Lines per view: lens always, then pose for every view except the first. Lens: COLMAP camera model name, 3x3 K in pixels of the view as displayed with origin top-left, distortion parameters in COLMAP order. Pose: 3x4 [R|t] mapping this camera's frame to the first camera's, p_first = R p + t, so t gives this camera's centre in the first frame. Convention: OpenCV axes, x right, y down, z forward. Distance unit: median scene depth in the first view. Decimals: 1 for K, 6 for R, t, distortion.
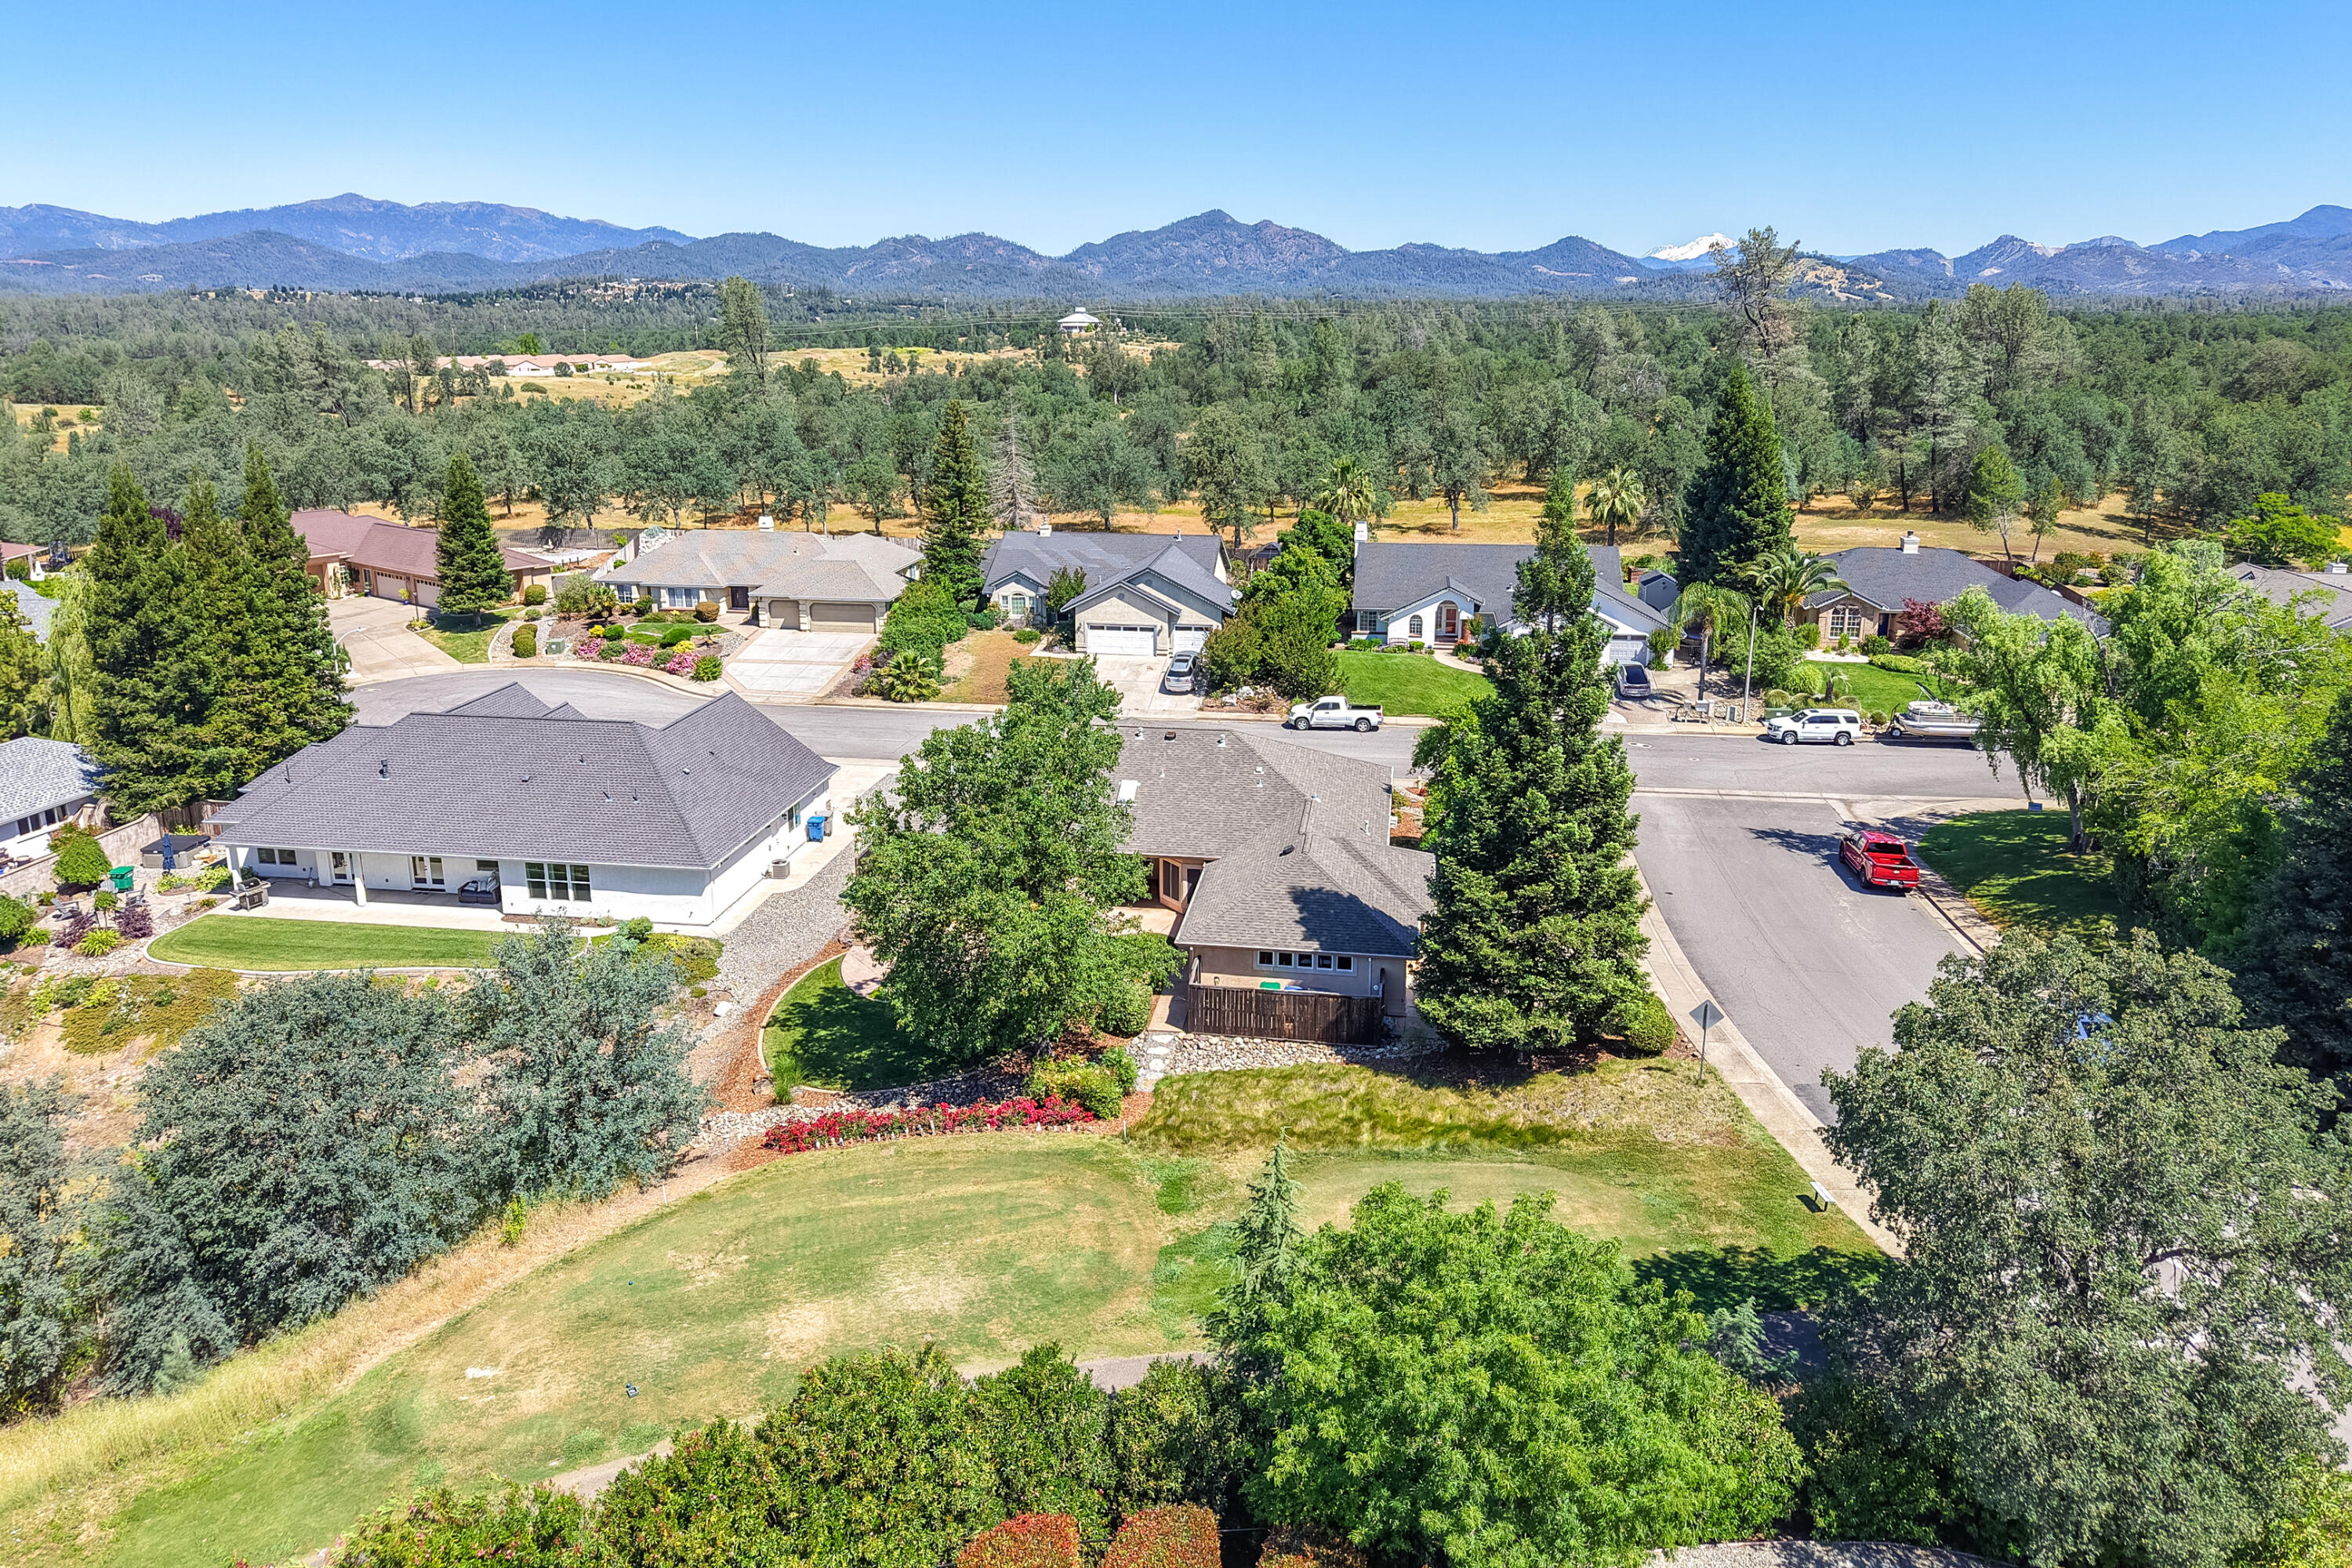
lens RADIAL K [[1555.3, 0, 1177.8], [0, 1555.3, 772.2], [0, 0, 1]] dist [0.018381, -0.020054]
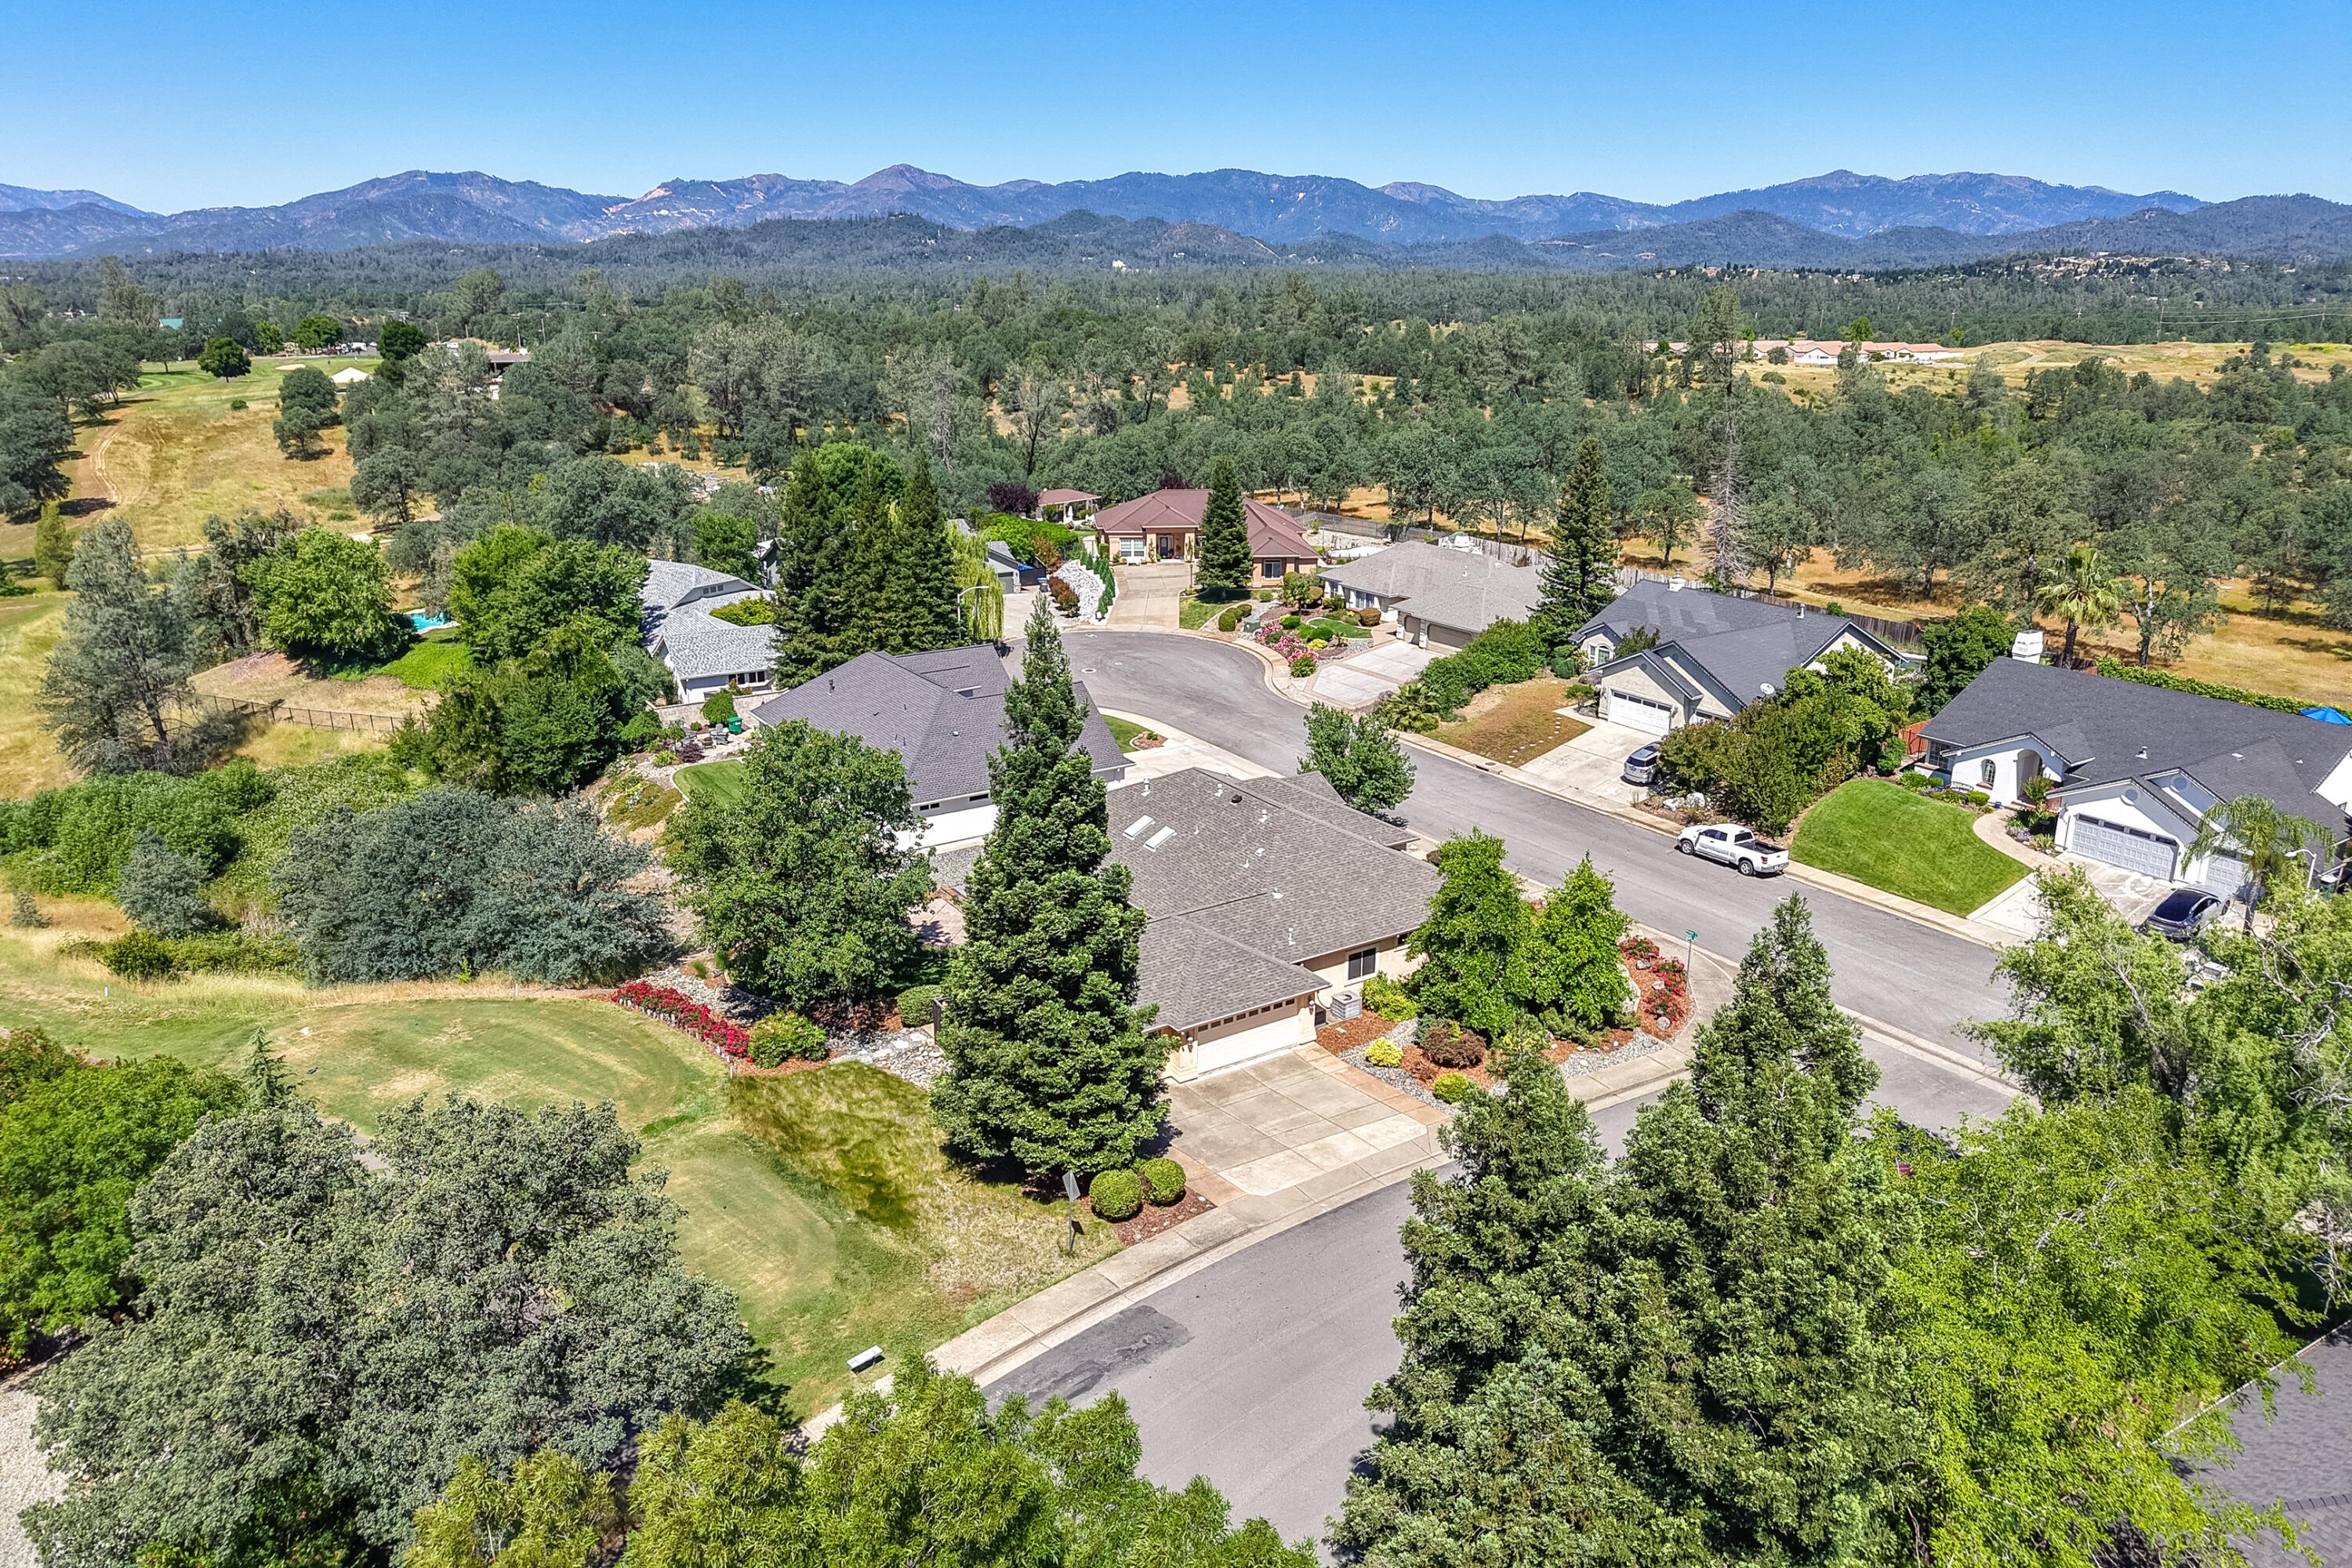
lens RADIAL K [[1566.7, 0, 1176.0], [0, 1566.7, 784.0], [0, 0, 1]] dist [0.014860, -0.004732]
pose [[0.665686, 0.231973, -0.709261, 0.452704], [-0.218093, 0.969437, 0.112373, -0.090847], [0.713651, 0.079880, 0.695932, 0.166361]]
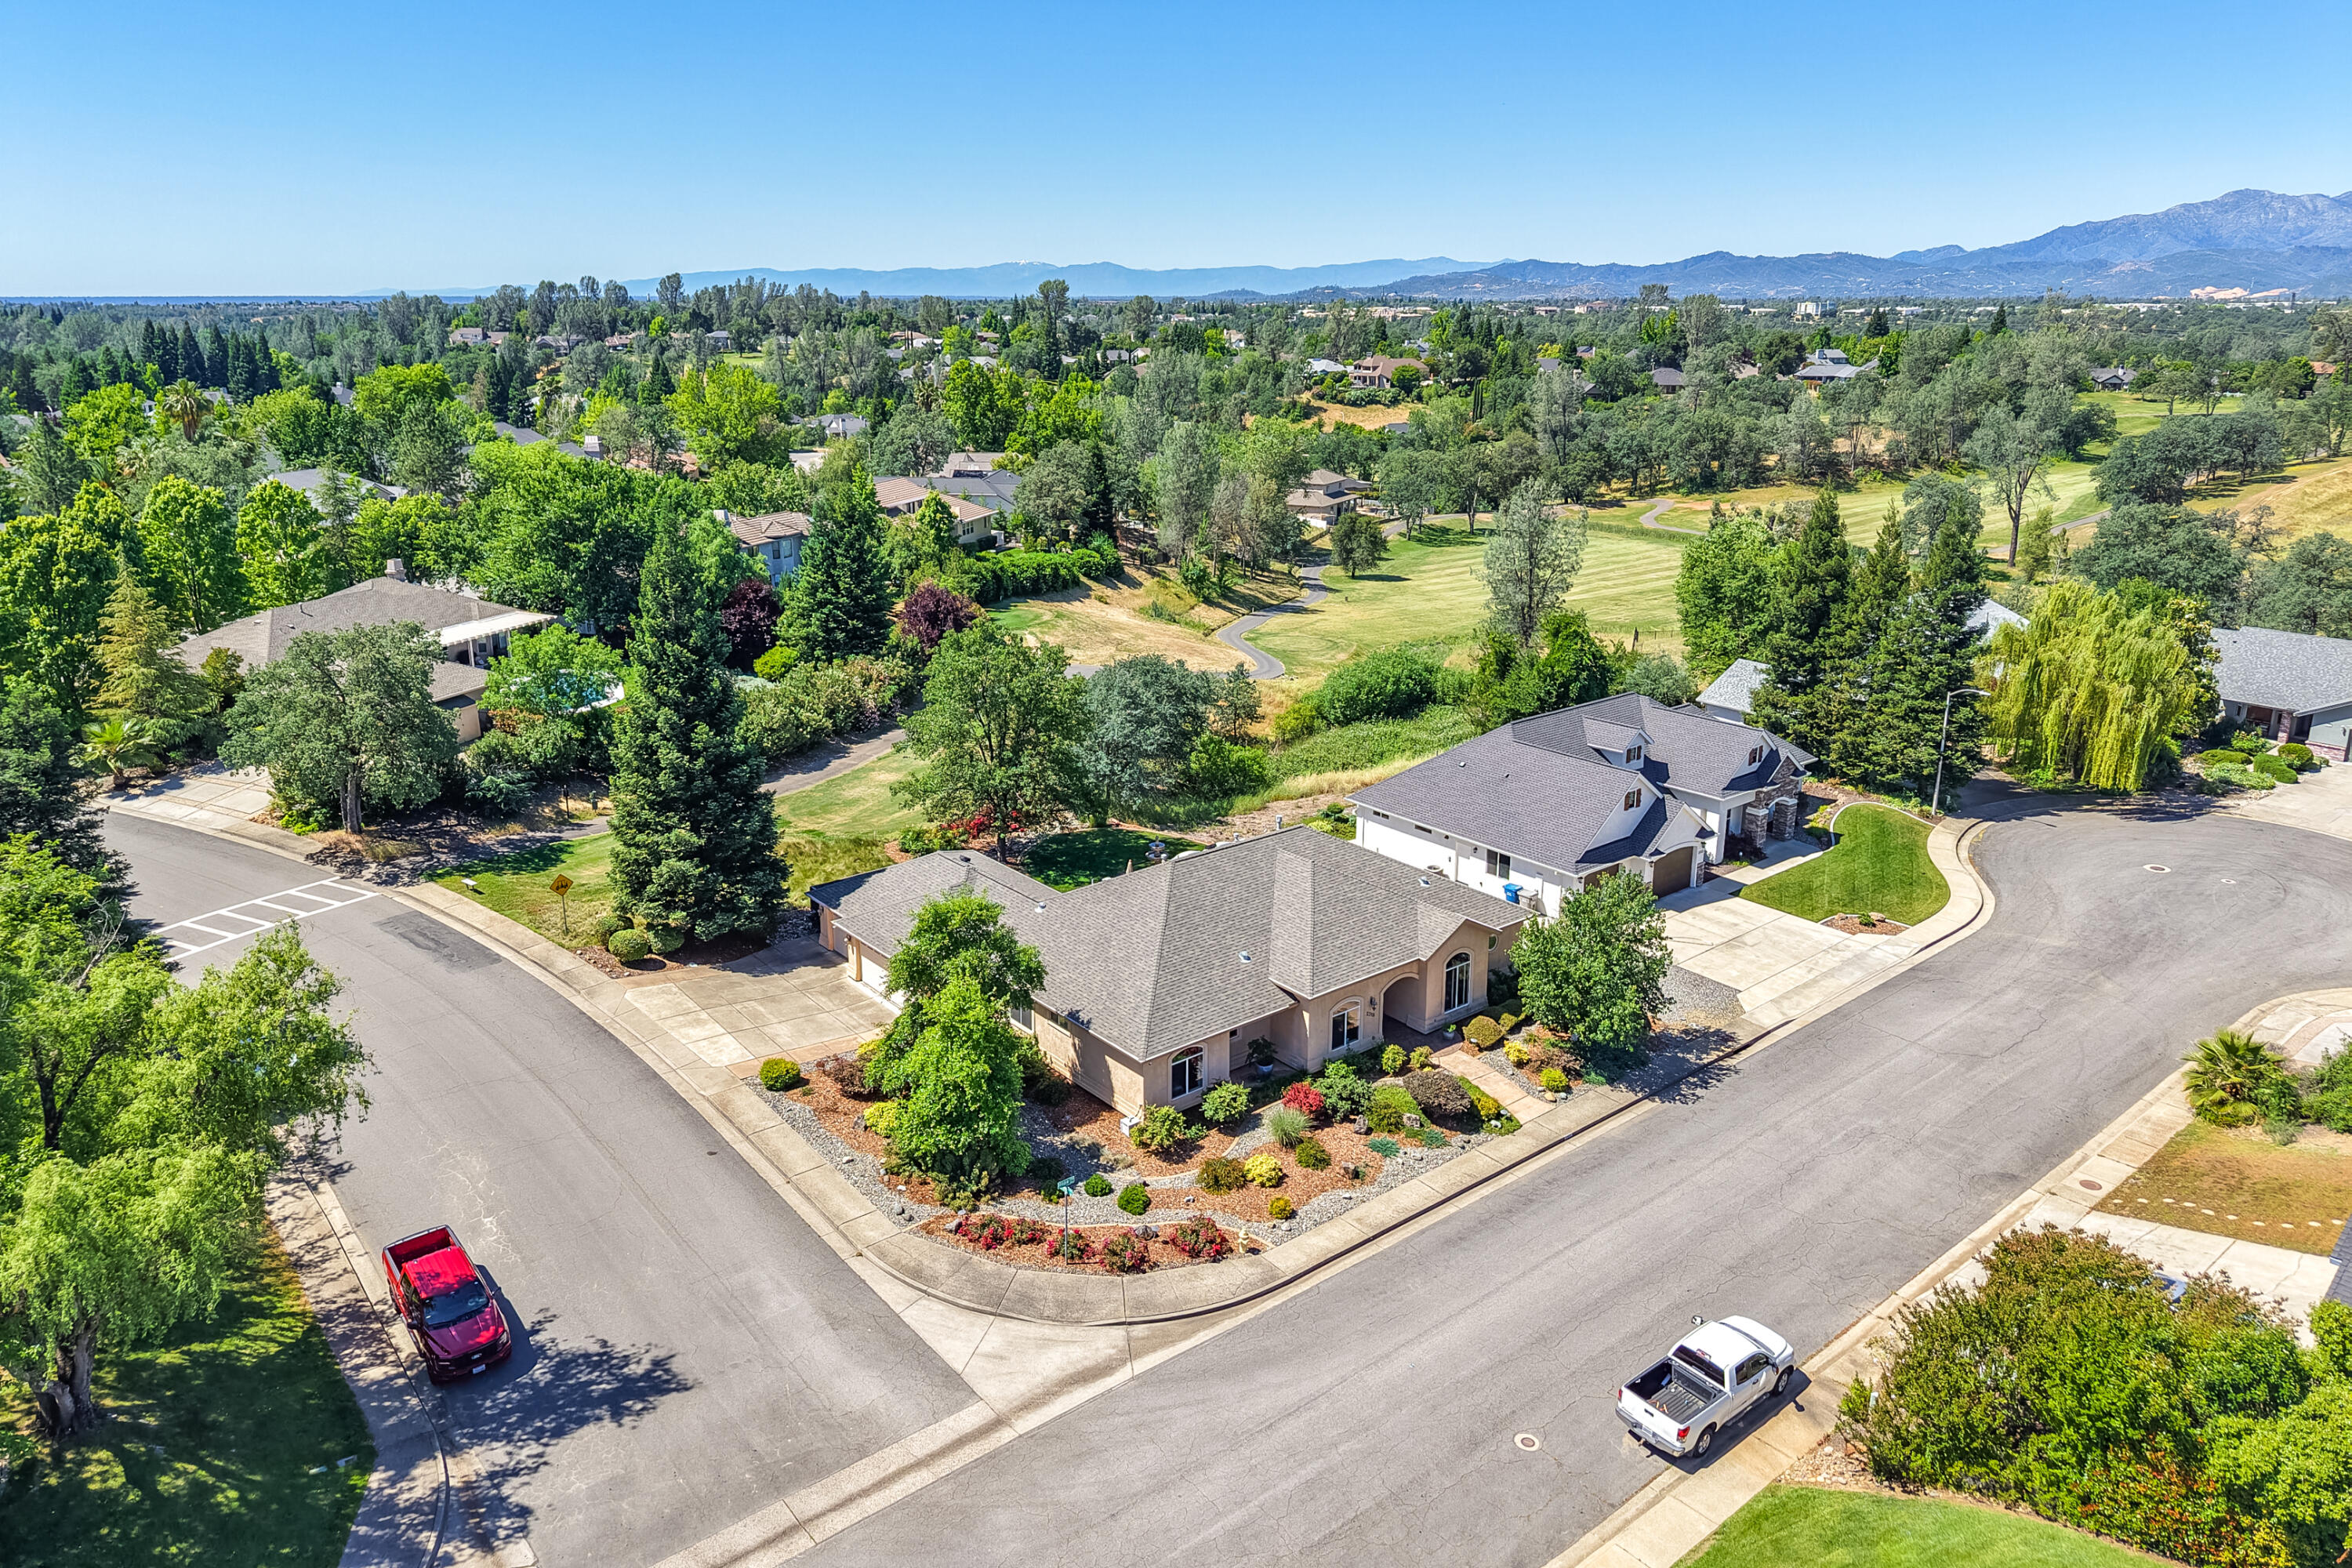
lens RADIAL K [[1555.3, 0, 1177.8], [0, 1555.3, 772.2], [0, 0, 1]] dist [0.018381, -0.020054]
pose [[-0.669071, 0.214712, -0.711507, 0.426980], [-0.215882, 0.859931, 0.462509, -0.316005], [0.711153, 0.463053, -0.529002, 0.947404]]
